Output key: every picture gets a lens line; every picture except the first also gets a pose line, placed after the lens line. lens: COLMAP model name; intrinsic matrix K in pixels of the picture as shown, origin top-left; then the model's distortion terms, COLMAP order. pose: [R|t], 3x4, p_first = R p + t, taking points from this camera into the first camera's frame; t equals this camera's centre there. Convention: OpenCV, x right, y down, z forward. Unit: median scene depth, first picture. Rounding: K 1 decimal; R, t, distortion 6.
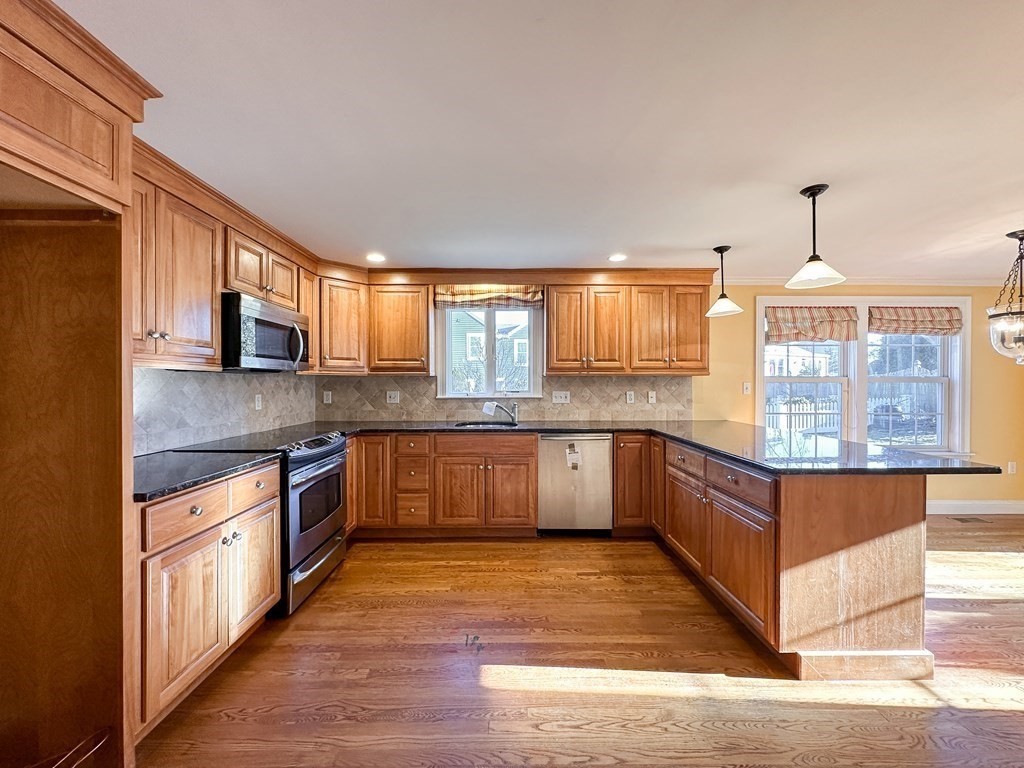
lens RADIAL K [[418.9, 0, 506.3], [0, 418.9, 376.5], [0, 0, 1]] dist [-0.003314, -0.000222]
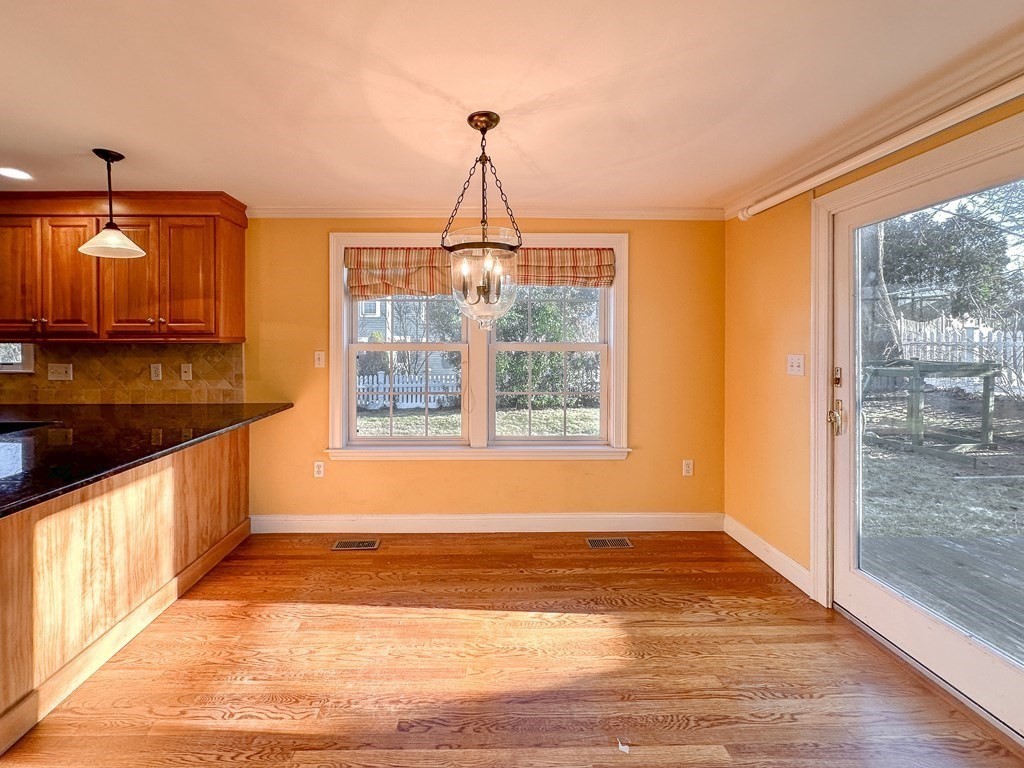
lens RADIAL K [[418.9, 0, 473.9], [0, 418.9, 342.7], [0, 0, 1]] dist [-0.003314, -0.000222]
pose [[0.999998, -0.001812, 0.000009, 0.922830], [0.001812, 0.999851, 0.017156, -0.014081], [-0.000040, -0.017156, 0.999853, 0.286055]]
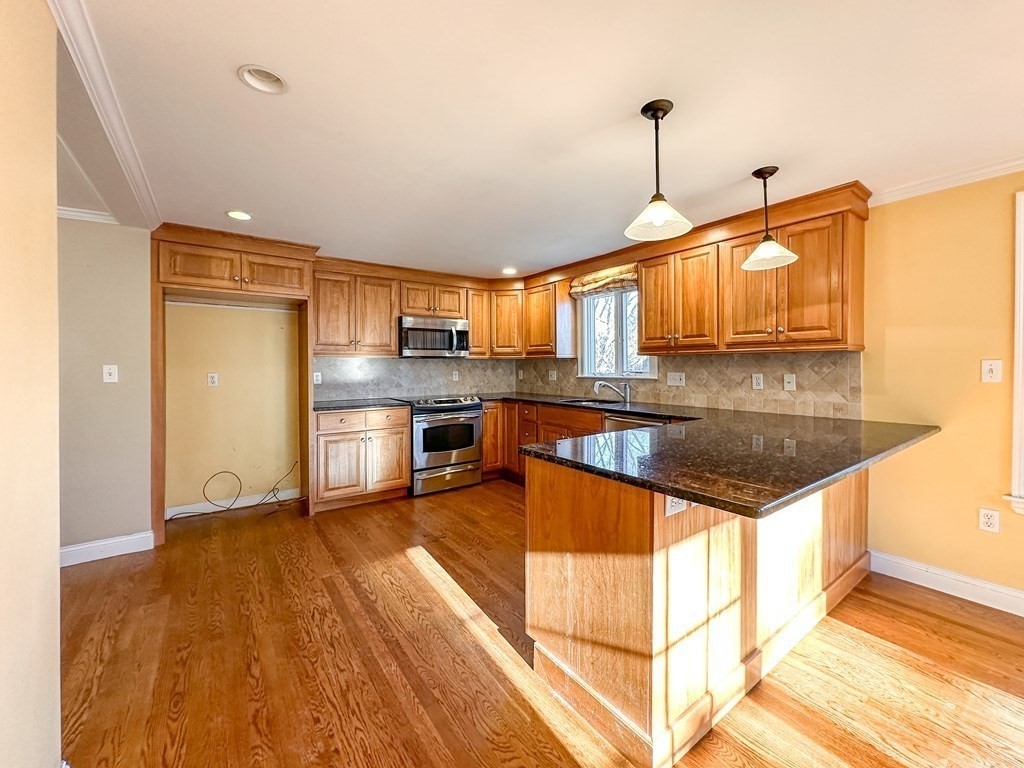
lens RADIAL K [[418.9, 0, 514.3], [0, 418.9, 367.9], [0, 0, 1]] dist [-0.003314, -0.000222]
pose [[0.578755, 0.002668, -0.815497, 0.717280], [0.014502, 0.999803, 0.013563, 0.008775], [0.815373, -0.019676, 0.578602, 0.204200]]
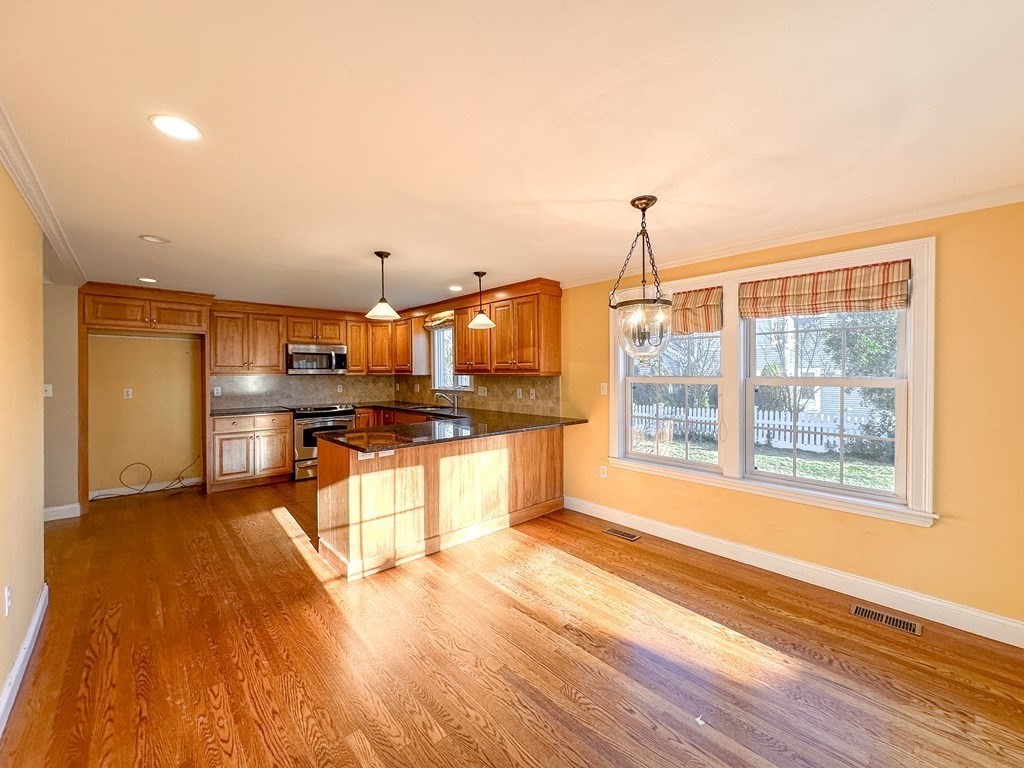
lens RADIAL K [[418.9, 0, 518.4], [0, 418.9, 375.3], [0, 0, 1]] dist [-0.003314, -0.000222]
pose [[0.674271, 0.002267, -0.738481, 1.260627], [0.012278, 0.999823, 0.014280, -0.019456], [0.738382, -0.018696, 0.674123, 0.216681]]
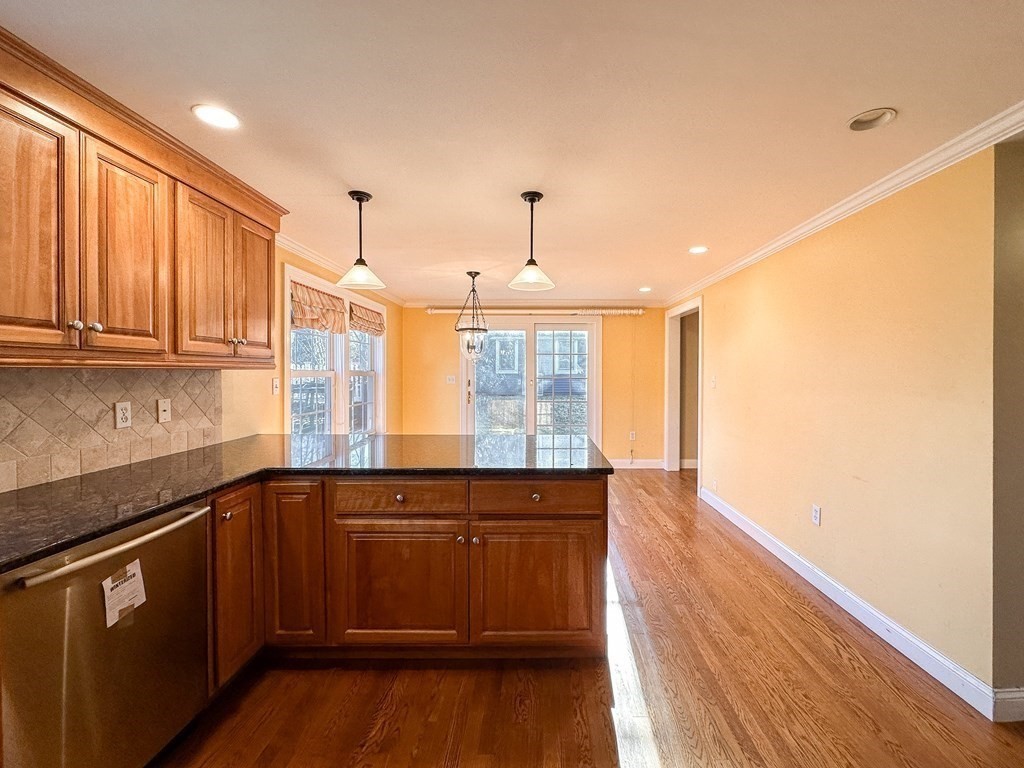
lens RADIAL K [[422.2, 0, 548.9], [0, 422.2, 372.5], [0, 0, 1]] dist [-0.015453, 0.000197]
pose [[-0.019254, -0.004354, 0.999805, -0.186959], [-0.016162, 0.999861, 0.004043, -0.007029], [-0.999684, -0.016081, -0.019322, 0.580844]]
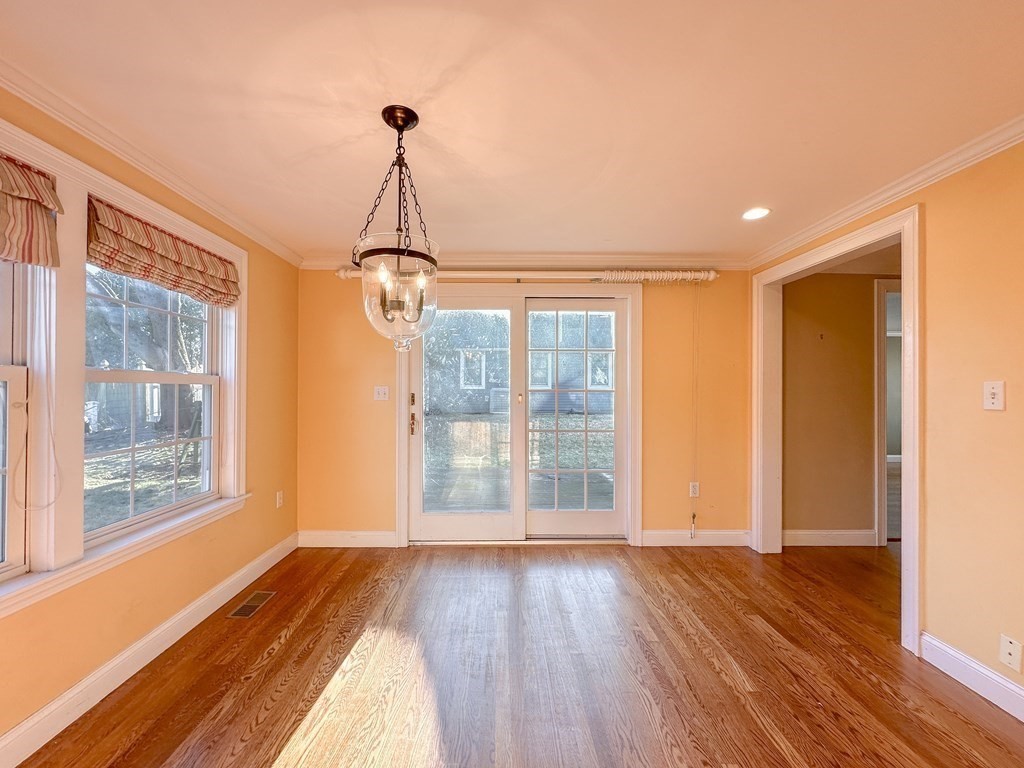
lens RADIAL K [[418.9, 0, 502.1], [0, 418.9, 392.4], [0, 0, 1]] dist [-0.003314, -0.000222]
pose [[0.007209, -0.011387, 0.999909, 0.509122], [-0.016478, 0.999798, 0.011505, 0.014775], [-0.999838, -0.016560, 0.007020, 0.651260]]
